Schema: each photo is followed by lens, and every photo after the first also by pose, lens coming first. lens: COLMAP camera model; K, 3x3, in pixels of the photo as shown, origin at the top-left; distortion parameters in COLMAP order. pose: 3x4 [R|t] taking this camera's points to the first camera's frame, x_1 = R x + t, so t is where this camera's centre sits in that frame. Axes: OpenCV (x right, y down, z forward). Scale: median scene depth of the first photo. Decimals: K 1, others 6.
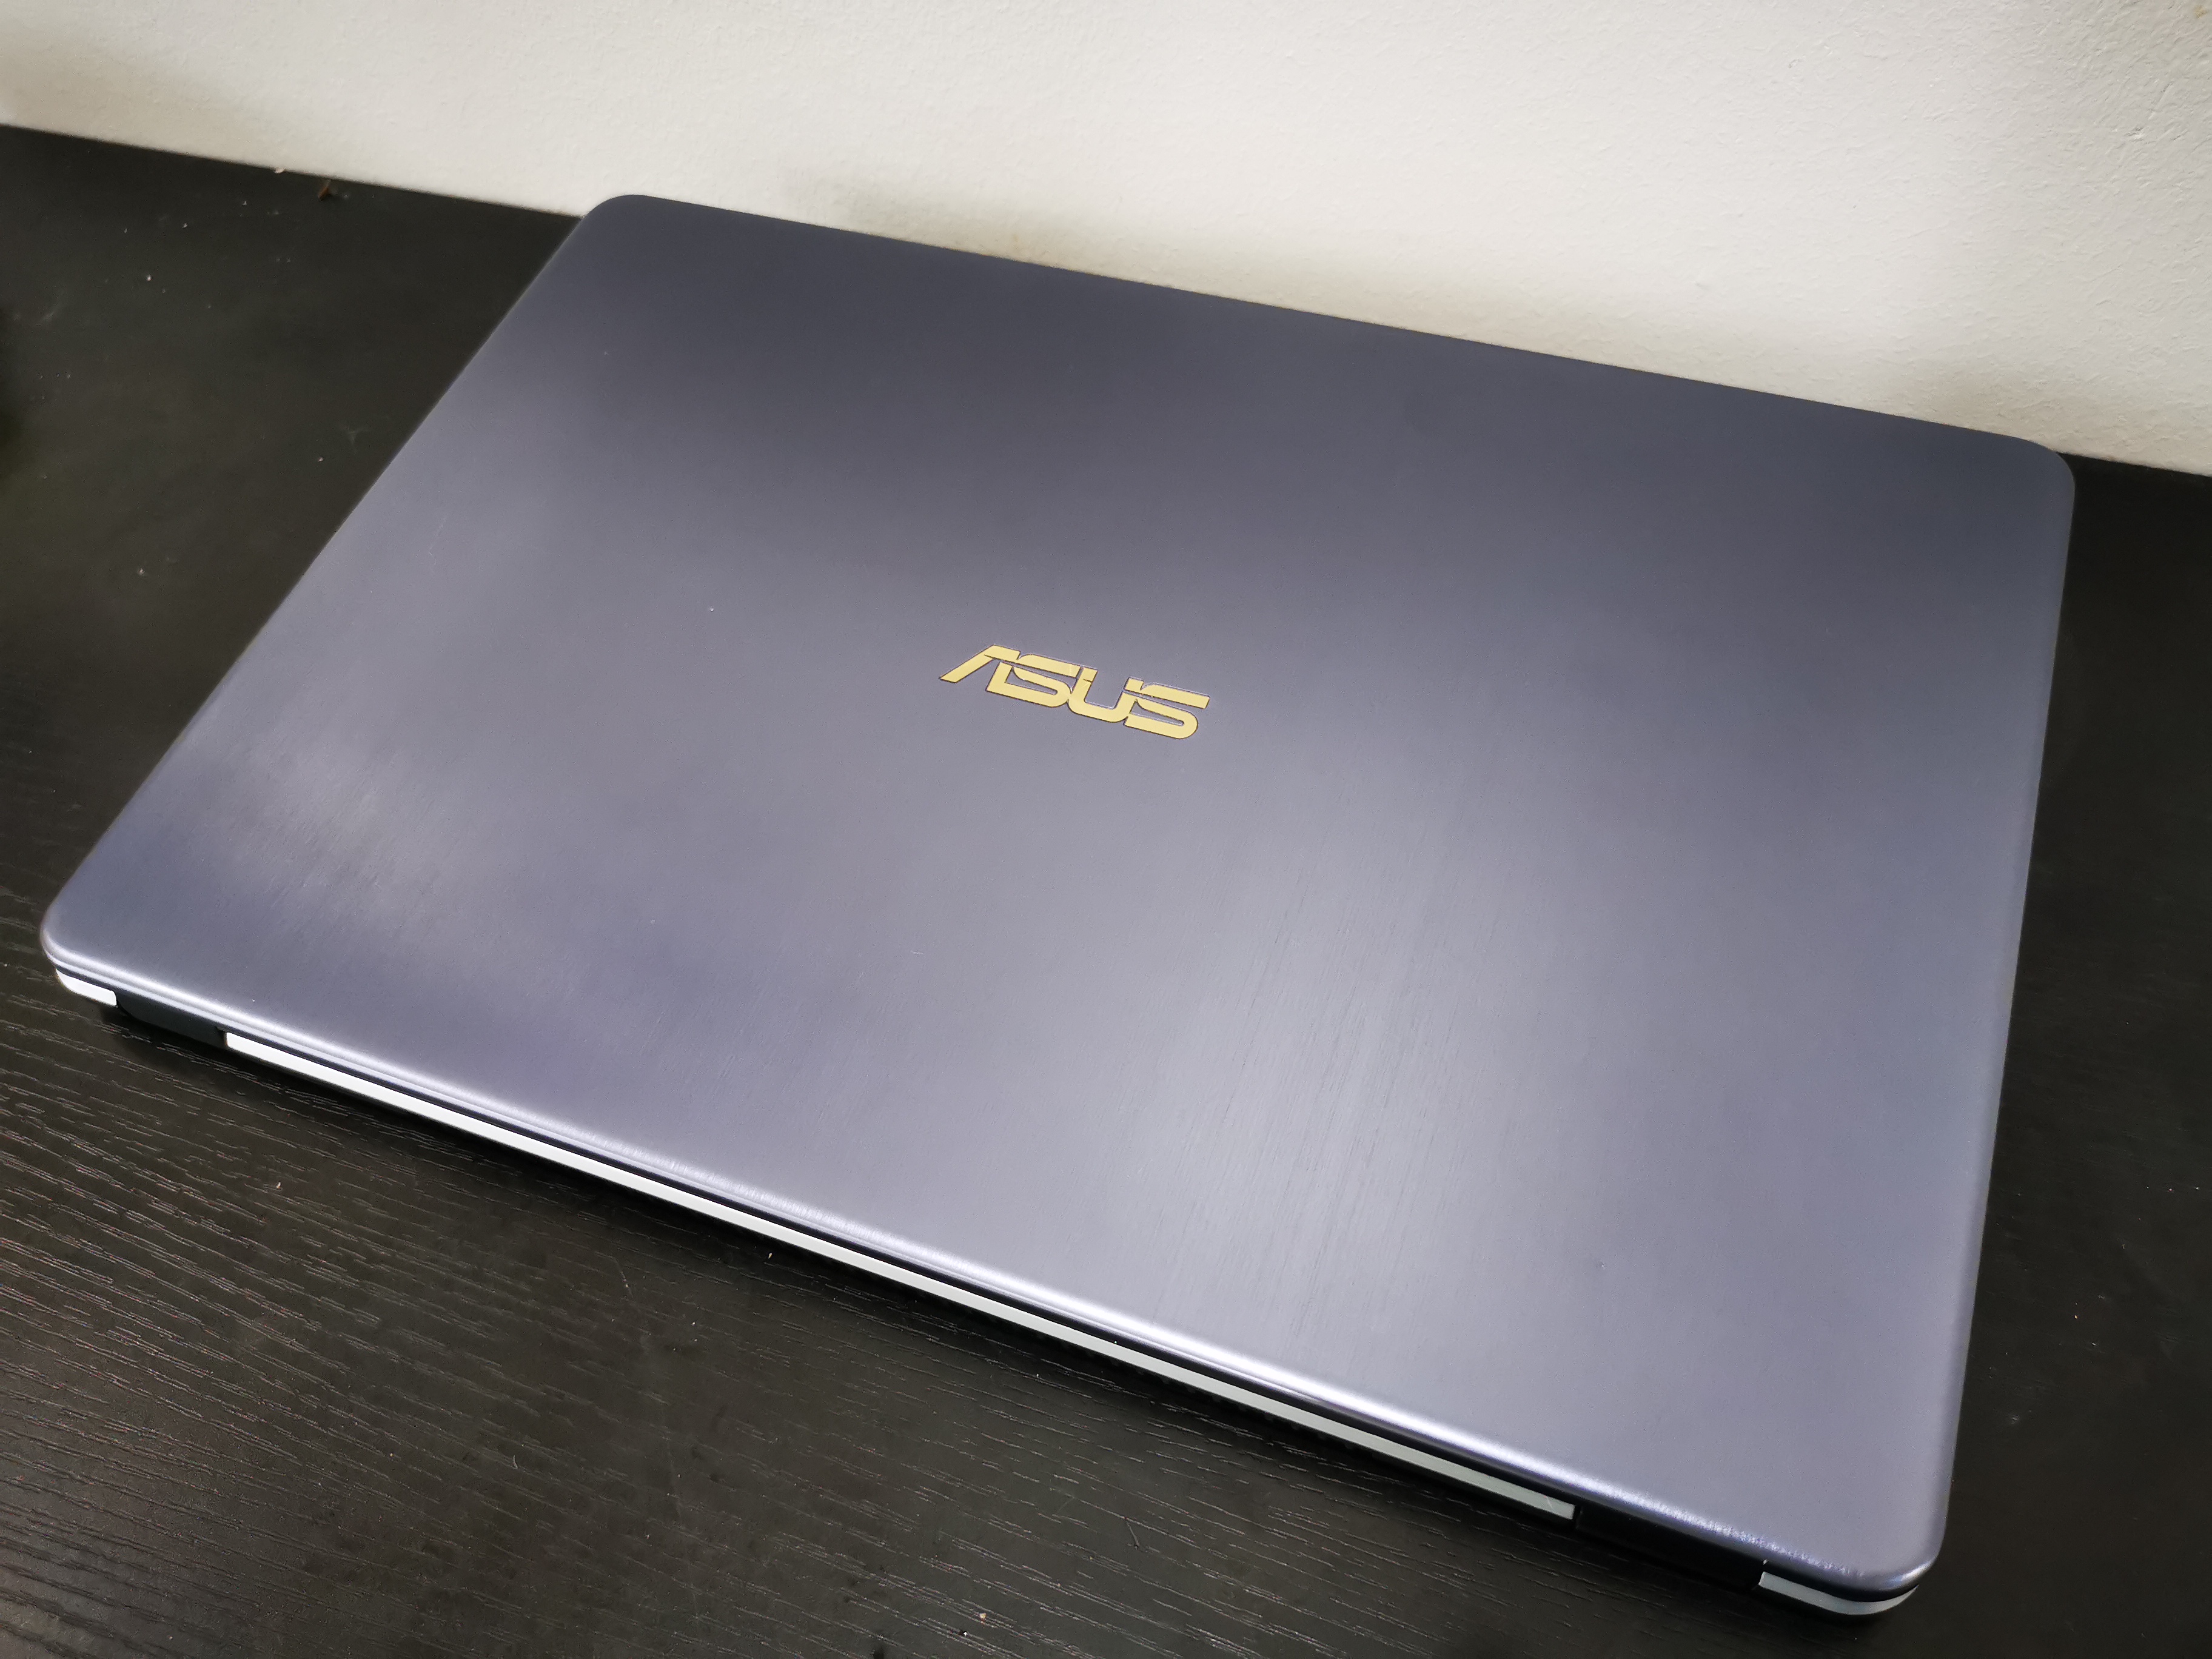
lens RADIAL K [[1756.4, 0, 1106.0], [0, 1756.4, 829.5], [0, 0, 1]] dist [-0.015533, 0.010146]
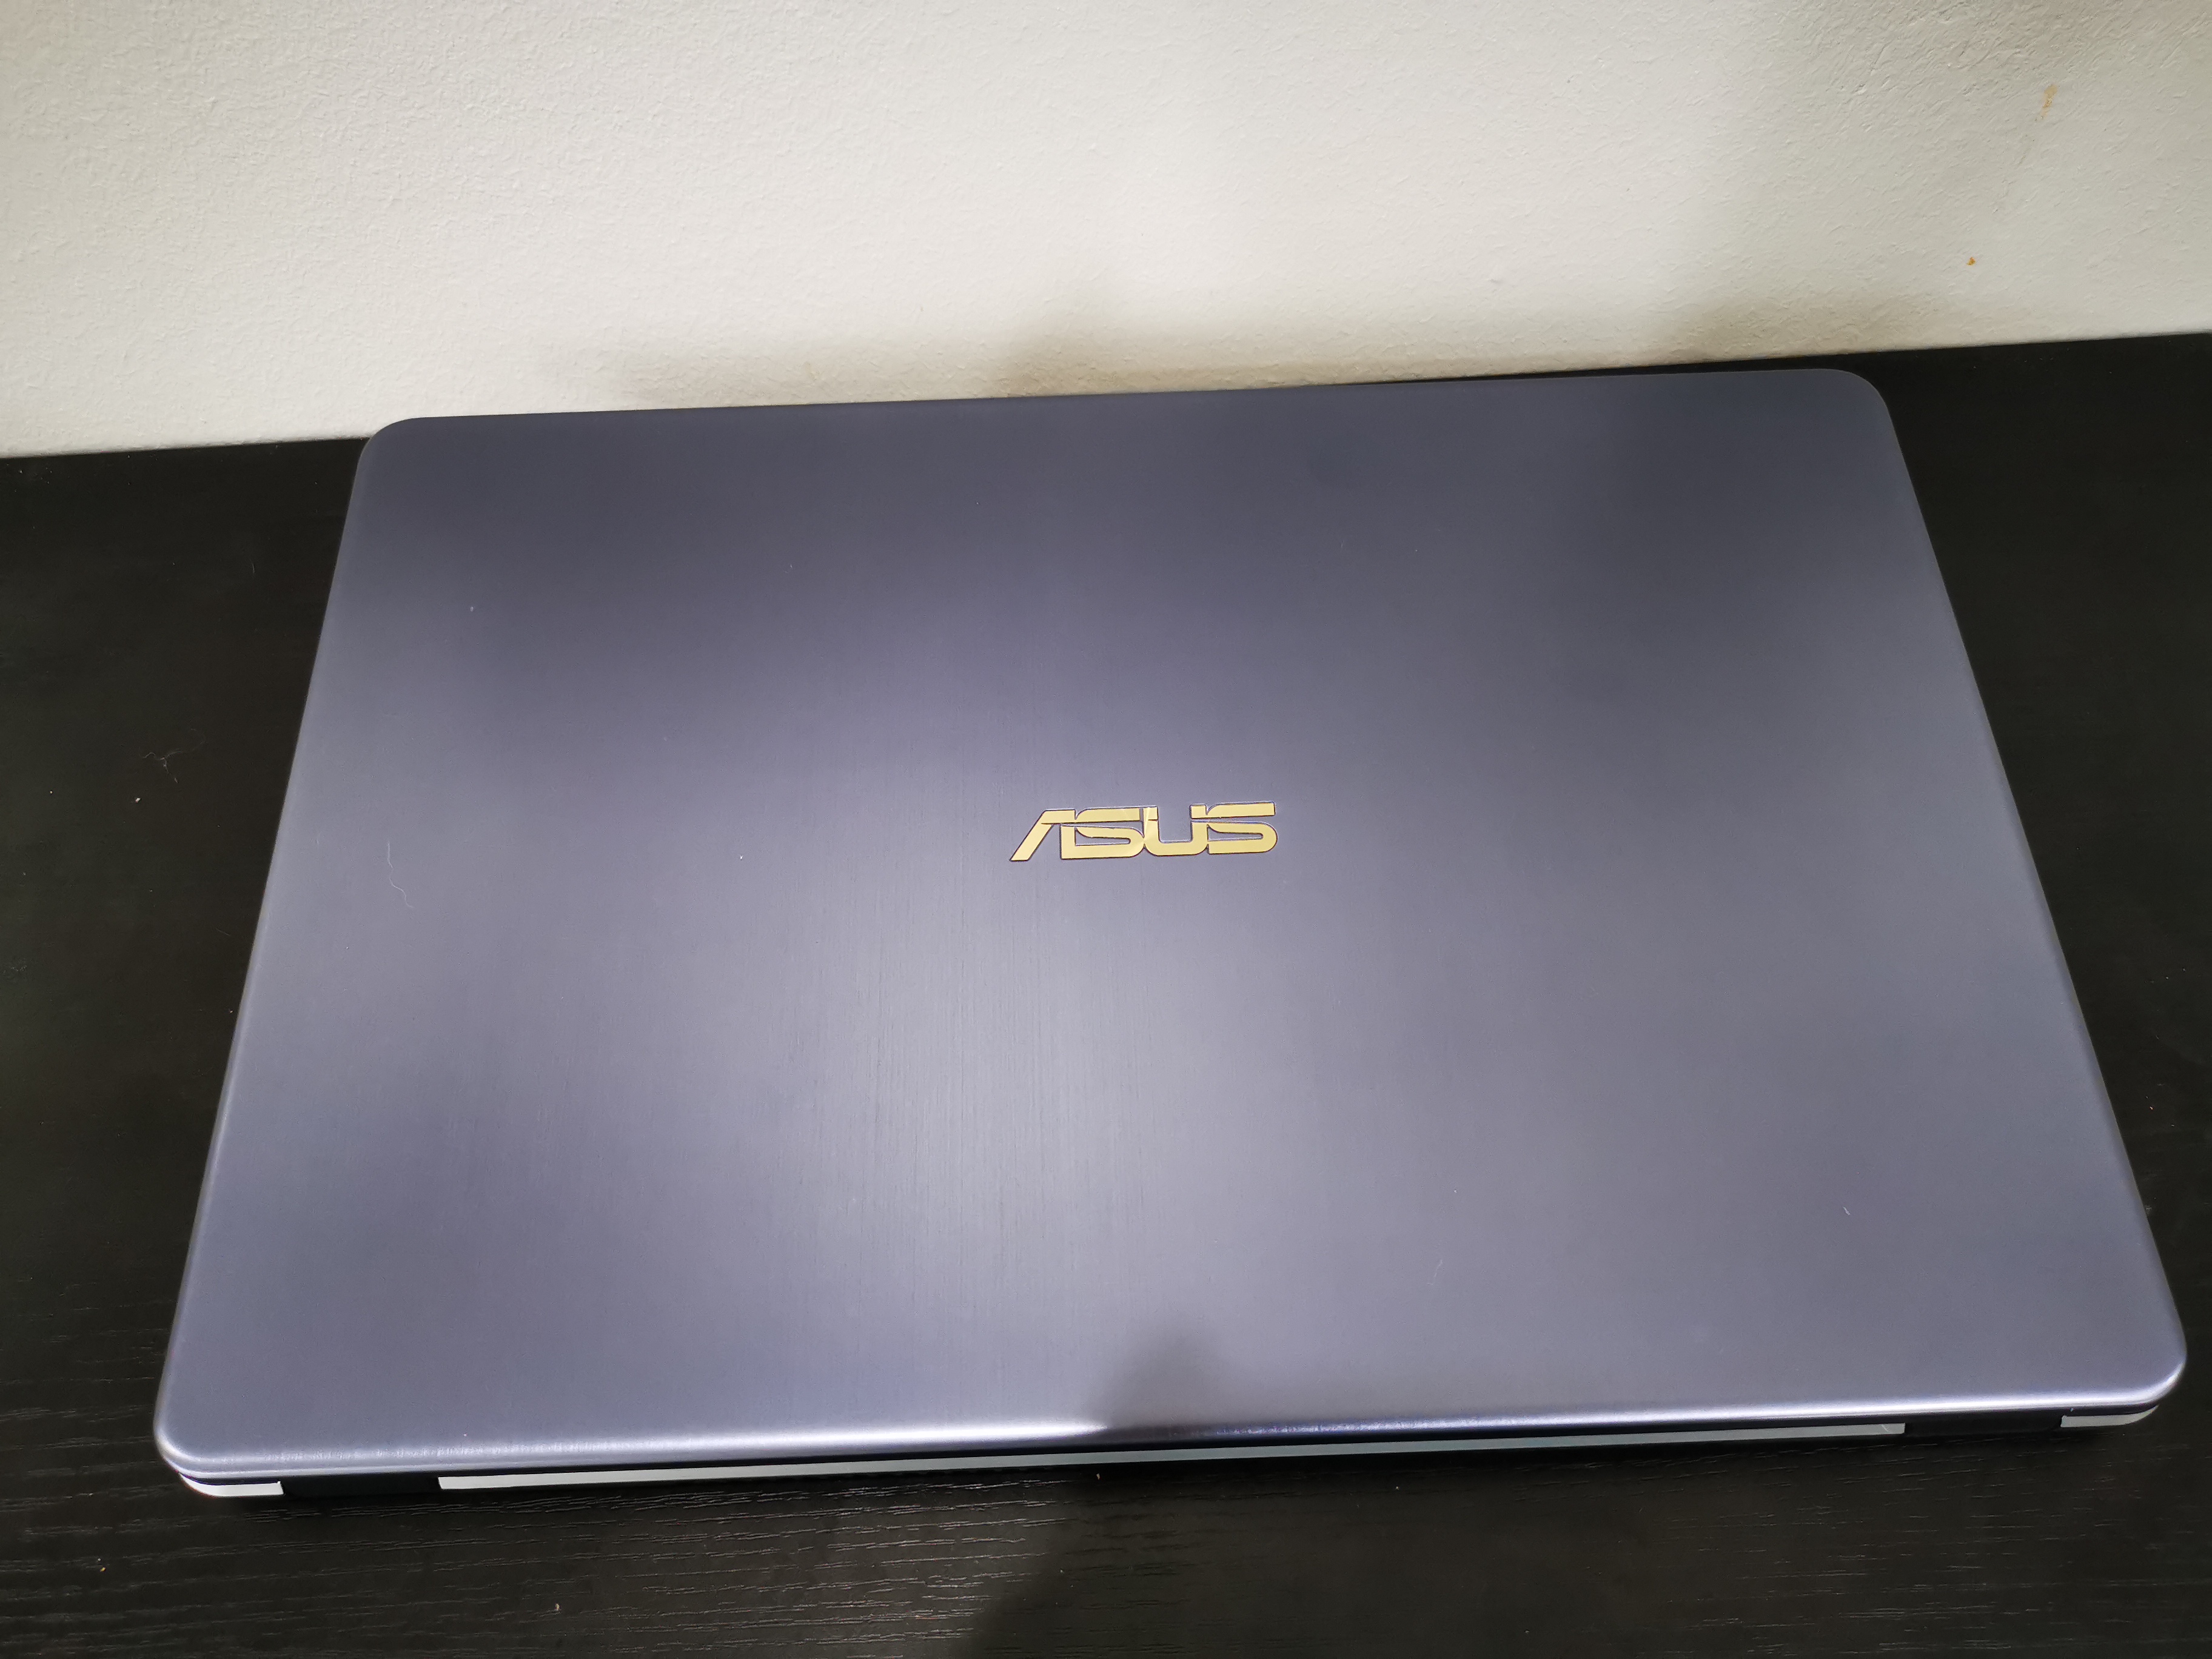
lens RADIAL K [[1740.9, 0, 1106.0], [0, 1740.9, 829.5], [0, 0, 1]] dist [0.005946, -0.015506]
pose [[0.919153, -0.298557, 0.256946, -0.297256], [0.283188, 0.954270, 0.095783, -0.184086], [-0.273792, -0.015275, 0.961668, 0.033642]]
